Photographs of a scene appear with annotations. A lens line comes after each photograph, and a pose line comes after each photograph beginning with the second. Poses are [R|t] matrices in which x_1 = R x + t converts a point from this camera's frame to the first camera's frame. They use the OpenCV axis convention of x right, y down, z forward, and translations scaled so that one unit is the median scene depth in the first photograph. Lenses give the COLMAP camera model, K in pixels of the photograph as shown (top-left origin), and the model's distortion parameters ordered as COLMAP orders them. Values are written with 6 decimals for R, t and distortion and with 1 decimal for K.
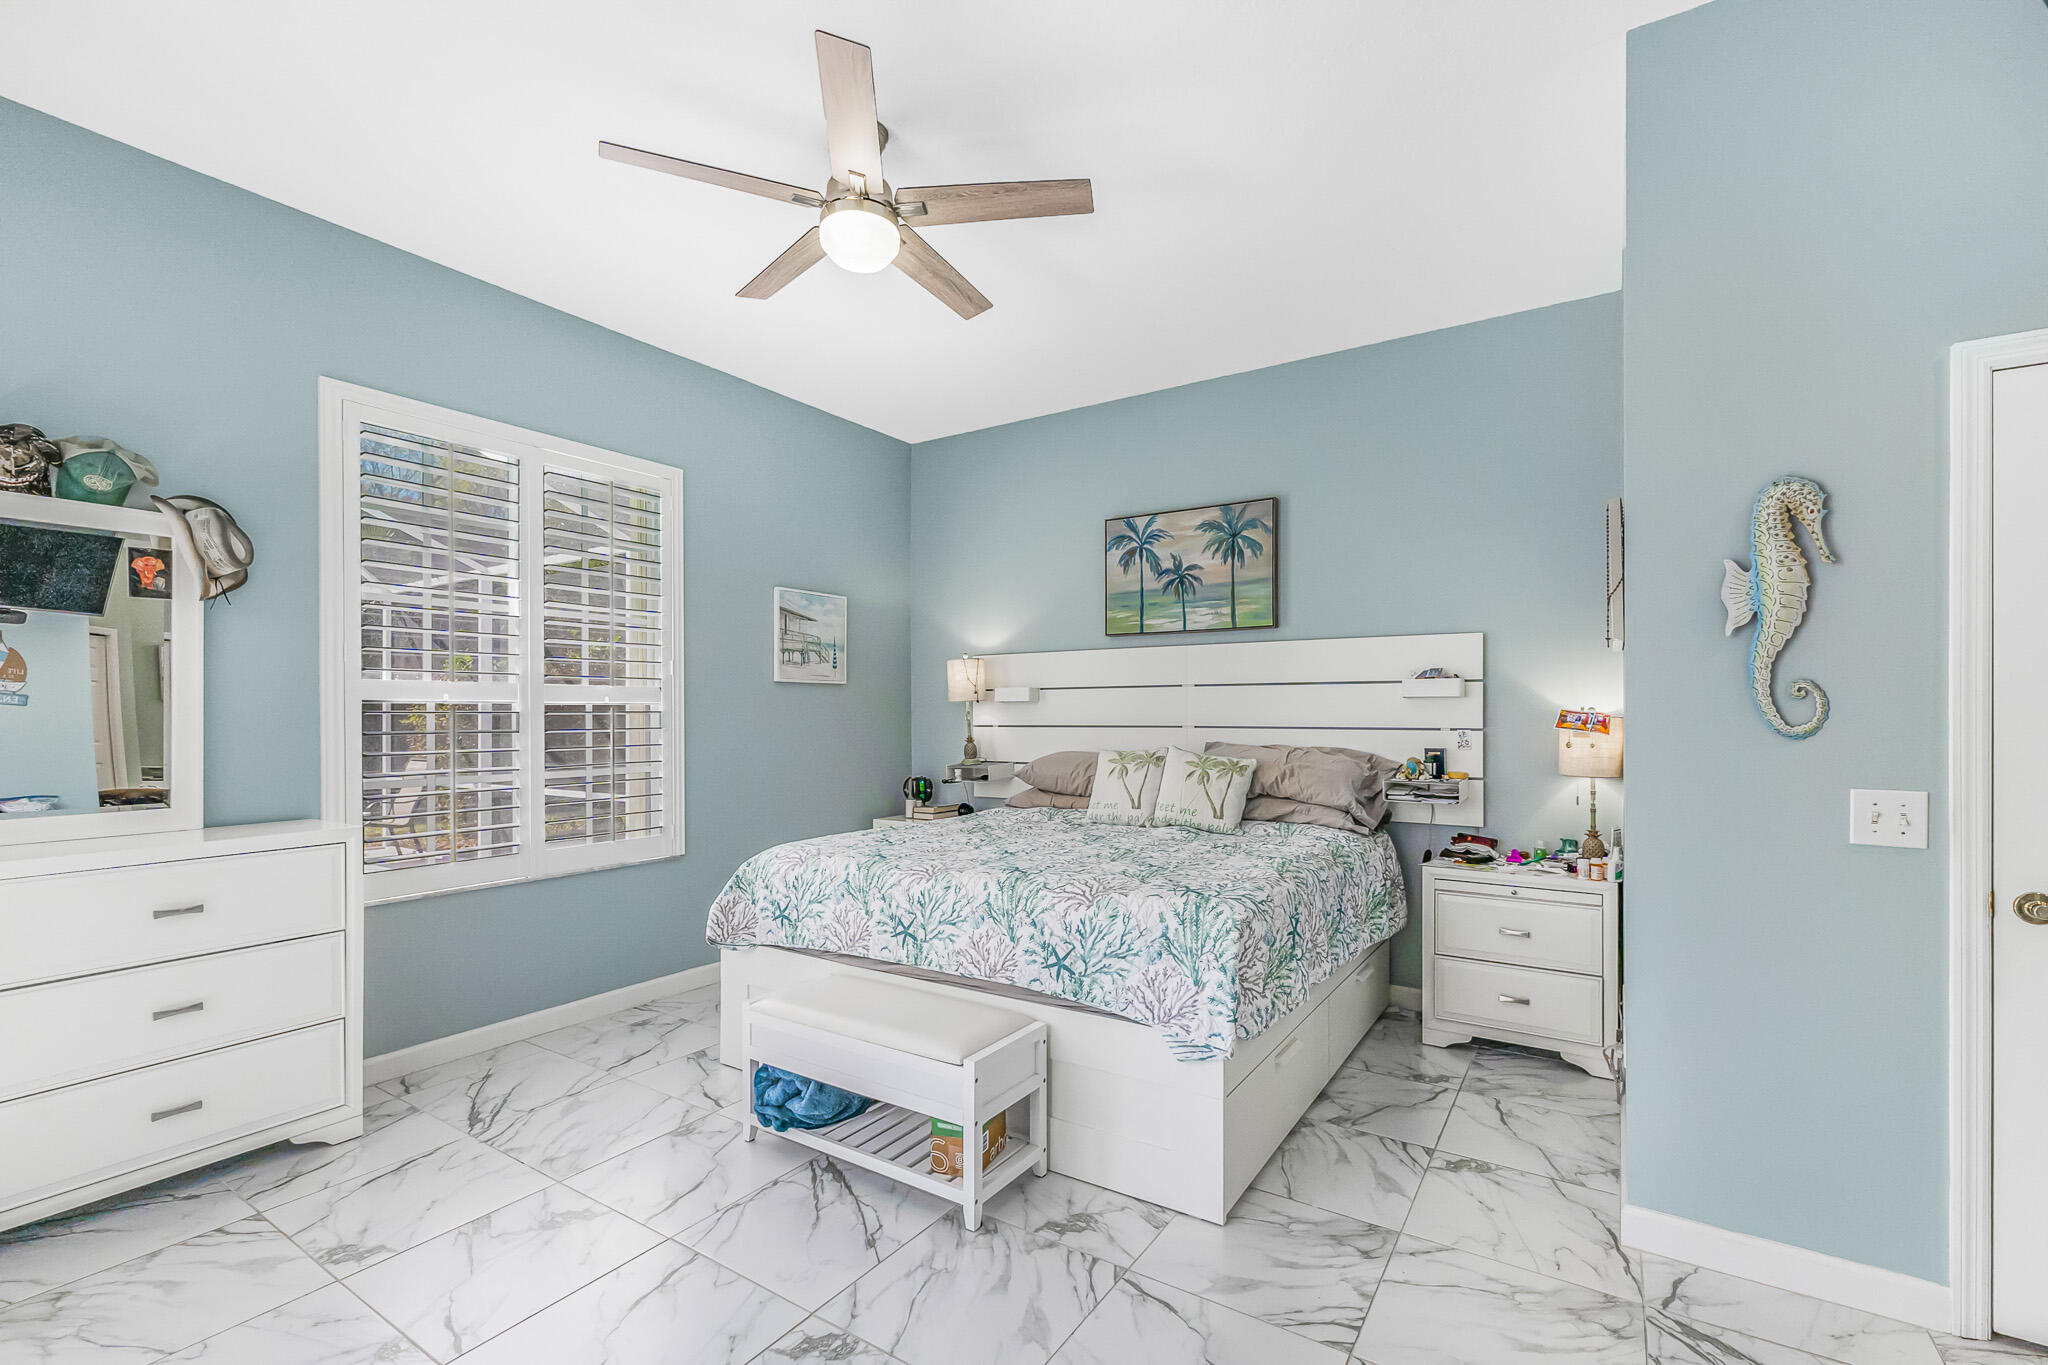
lens RADIAL K [[901.8, 0, 1046.2], [0, 901.8, 692.6], [0, 0, 1]] dist [0.009347, -0.000188]
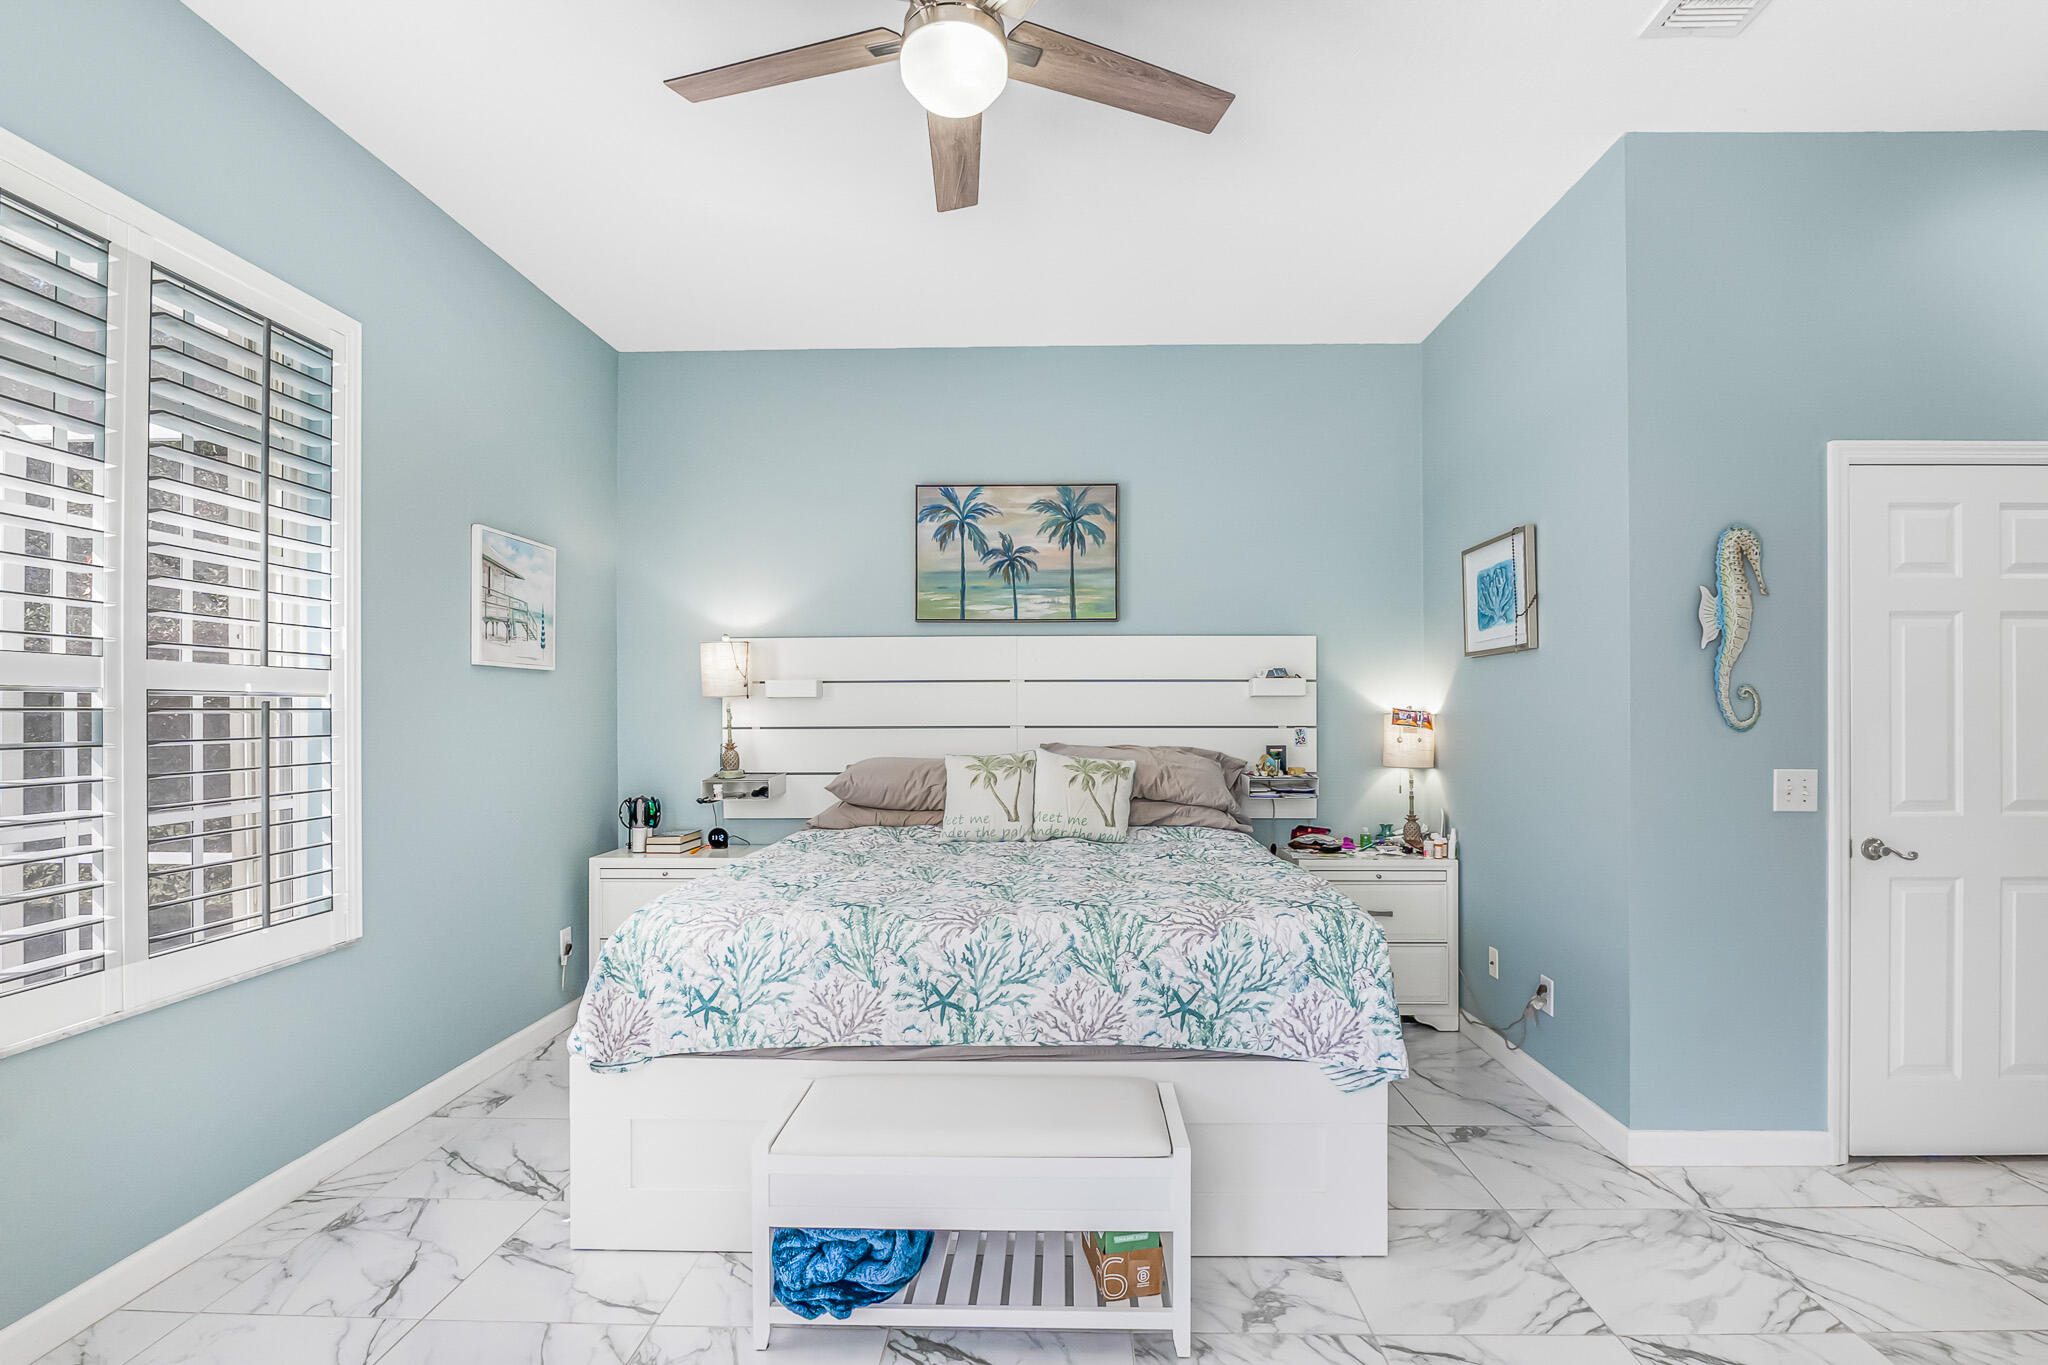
lens RADIAL K [[954.3, 0, 1055.5], [0, 954.3, 690.7], [0, 0, 1]] dist [-0.012553, 0.002239]
pose [[0.849162, 0.011291, 0.528012, -0.370720], [-0.011525, 0.999930, -0.002847, 0.004940], [-0.528007, -0.003667, 0.849232, 0.205304]]
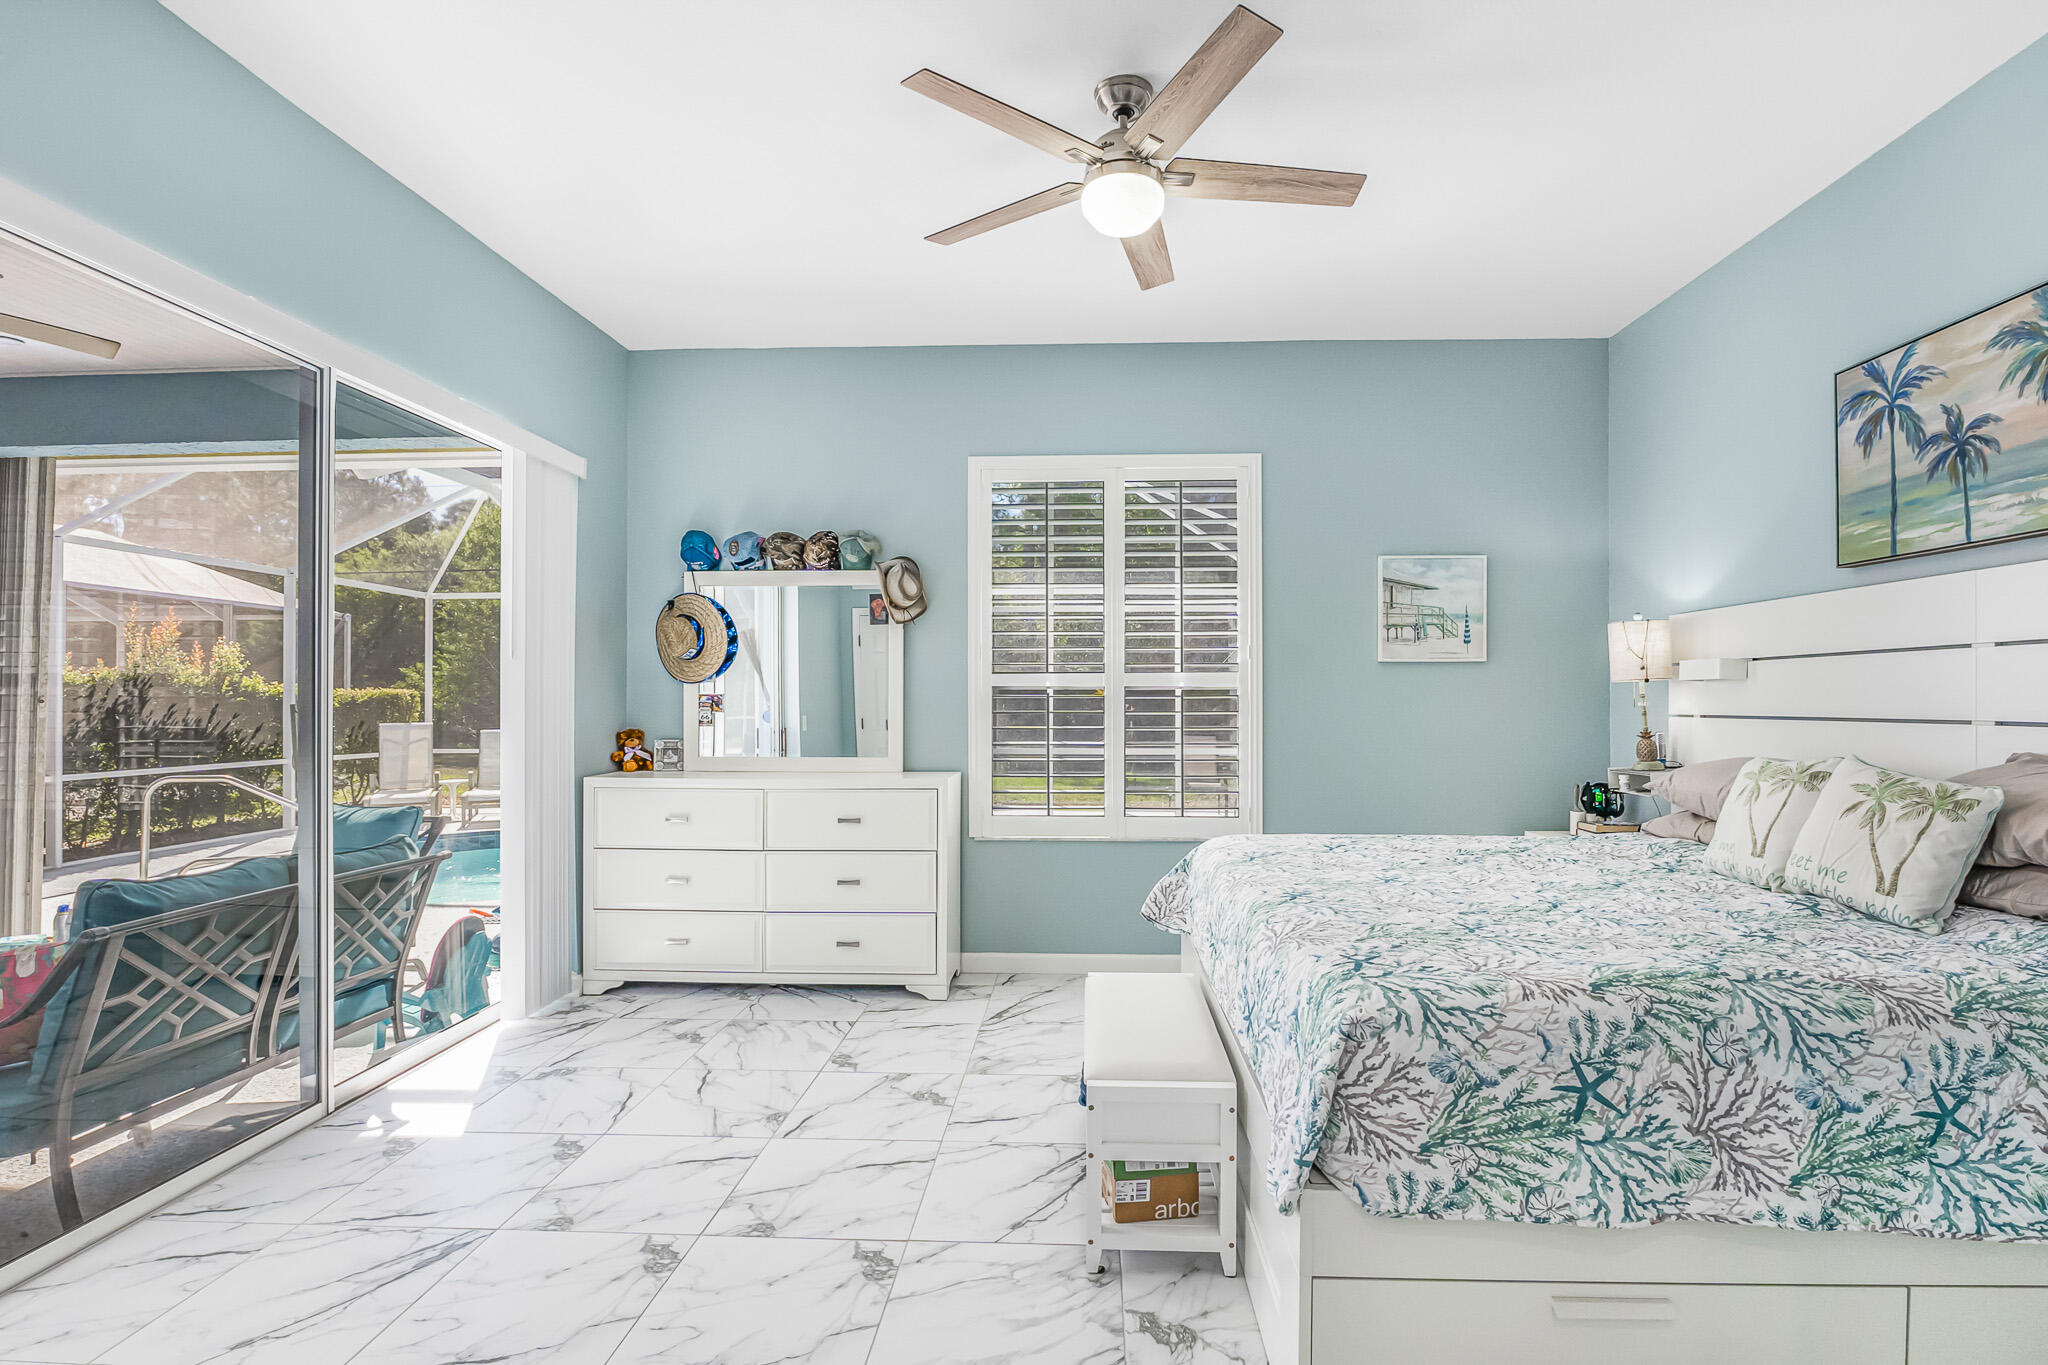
lens RADIAL K [[954.3, 0, 1054.5], [0, 954.3, 679.7], [0, 0, 1]] dist [-0.012553, 0.002239]
pose [[0.506323, -0.015374, -0.862207, 0.427072], [0.019449, 0.999790, -0.006406, 0.006412], [0.862124, -0.013526, 0.506516, 0.293513]]
